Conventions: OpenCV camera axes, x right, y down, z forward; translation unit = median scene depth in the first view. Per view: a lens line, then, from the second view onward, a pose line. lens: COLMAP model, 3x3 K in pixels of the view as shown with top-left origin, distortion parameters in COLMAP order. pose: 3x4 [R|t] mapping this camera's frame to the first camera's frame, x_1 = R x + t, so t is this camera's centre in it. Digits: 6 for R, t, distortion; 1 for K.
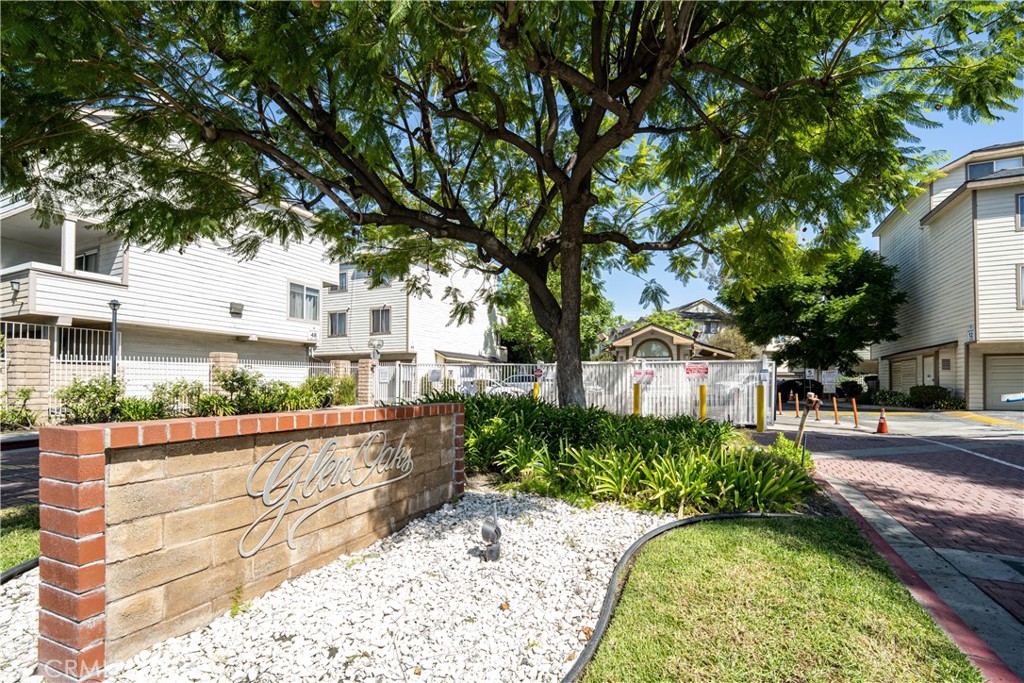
lens RADIAL K [[419.4, 0, 531.9], [0, 419.4, 372.4], [0, 0, 1]] dist [-0.042160, -0.001191]
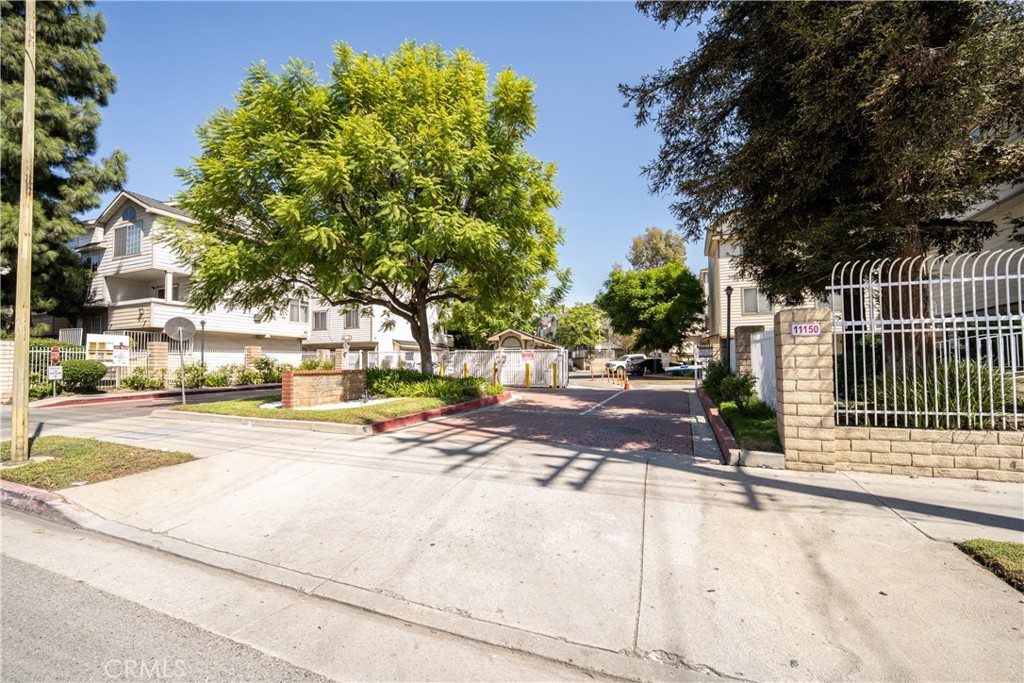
lens RADIAL K [[419.4, 0, 511.4], [0, 419.4, 346.2], [0, 0, 1]] dist [-0.042160, -0.001191]
pose [[0.999968, -0.007308, 0.003294, 0.210277], [0.007363, 0.999832, -0.016814, -0.009894], [-0.003171, 0.016838, 0.999853, -0.496109]]
